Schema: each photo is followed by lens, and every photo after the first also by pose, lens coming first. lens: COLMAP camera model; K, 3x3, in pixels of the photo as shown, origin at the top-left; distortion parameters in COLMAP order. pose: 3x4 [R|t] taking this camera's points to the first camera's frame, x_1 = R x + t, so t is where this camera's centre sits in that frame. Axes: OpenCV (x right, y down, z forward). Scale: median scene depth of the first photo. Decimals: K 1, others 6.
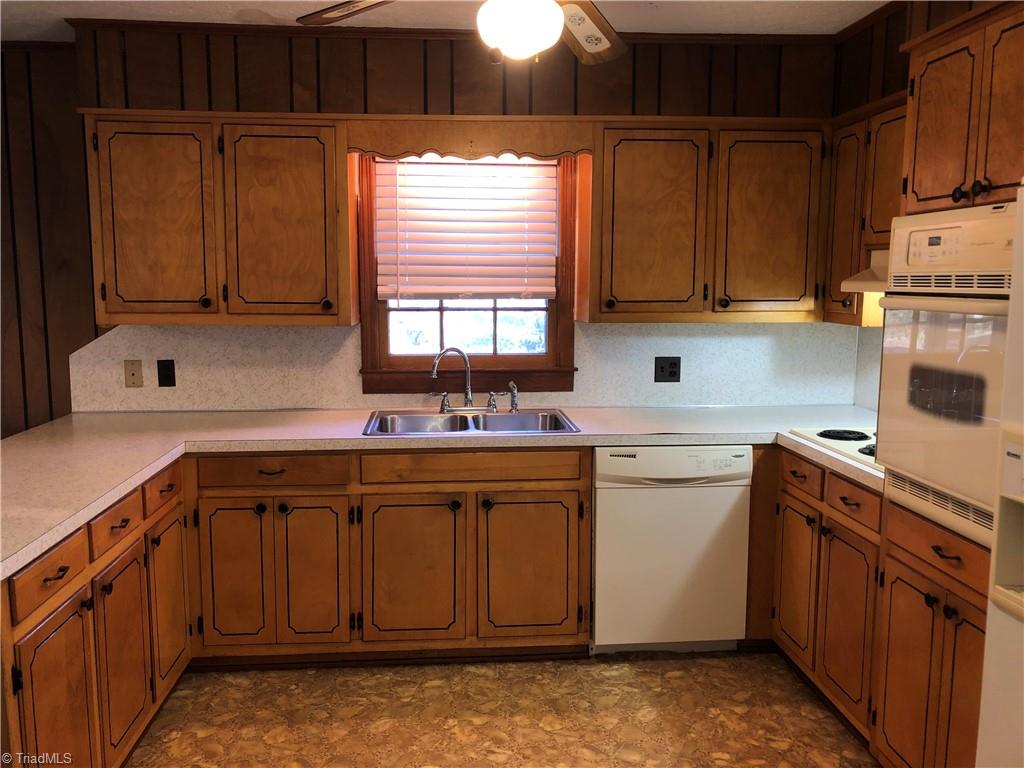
lens RADIAL K [[830.6, 0, 503.6], [0, 830.6, 383.1], [0, 0, 1]] dist [0.048283, -0.045014]
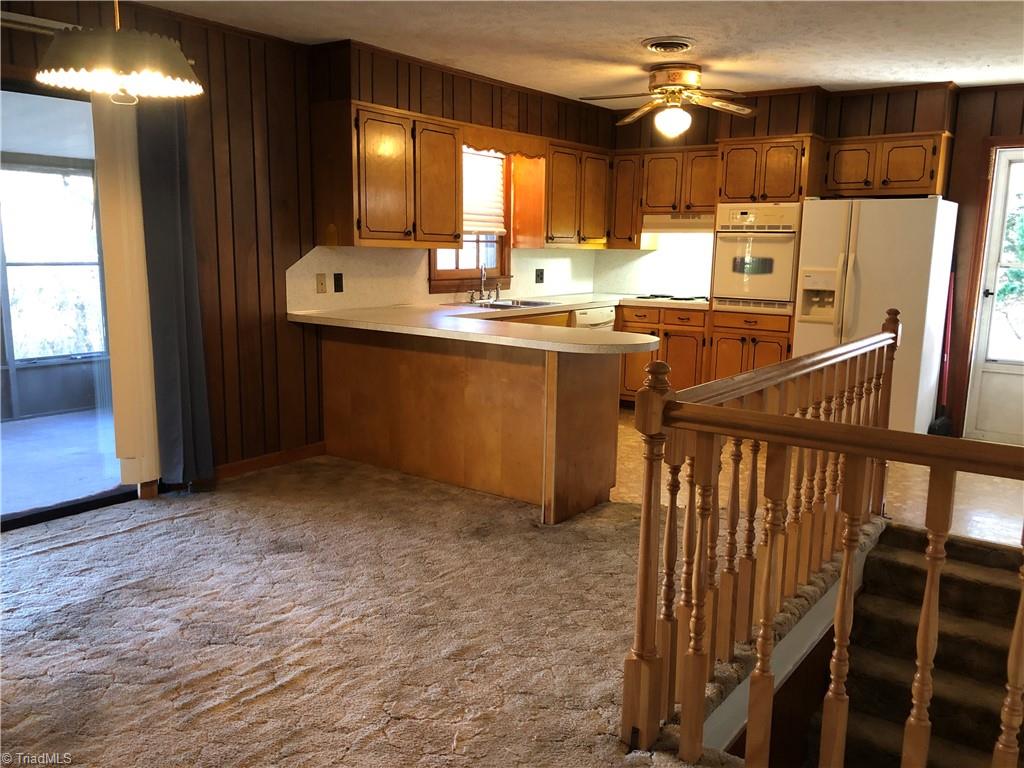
lens RADIAL K [[830.6, 0, 518.8], [0, 830.6, 393.8], [0, 0, 1]] dist [0.048283, -0.045014]
pose [[0.652614, -0.124724, 0.747355, -1.352228], [0.078055, 0.992178, 0.097422, 0.064957], [-0.753659, -0.005244, 0.657244, -0.189566]]
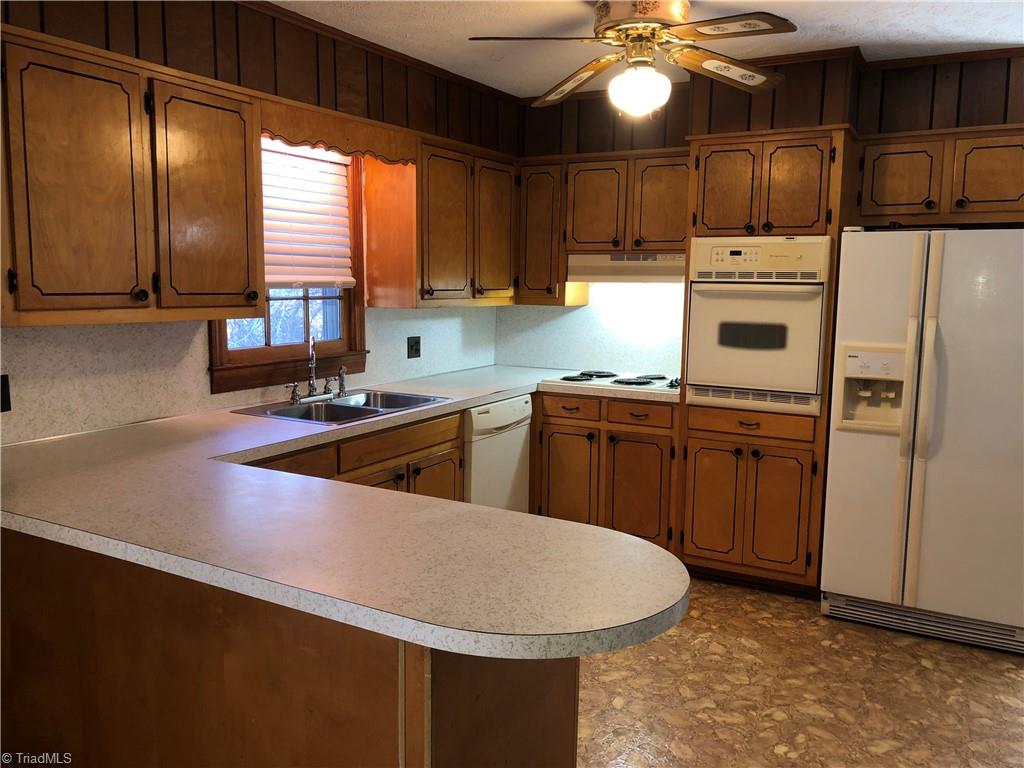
lens RADIAL K [[830.6, 0, 492.0], [0, 830.6, 383.0], [0, 0, 1]] dist [0.048283, -0.045014]
pose [[0.575341, -0.098764, 0.811929, -0.777034], [0.091133, 0.994242, 0.056363, -0.024189], [-0.812821, 0.041565, 0.581029, 0.237898]]
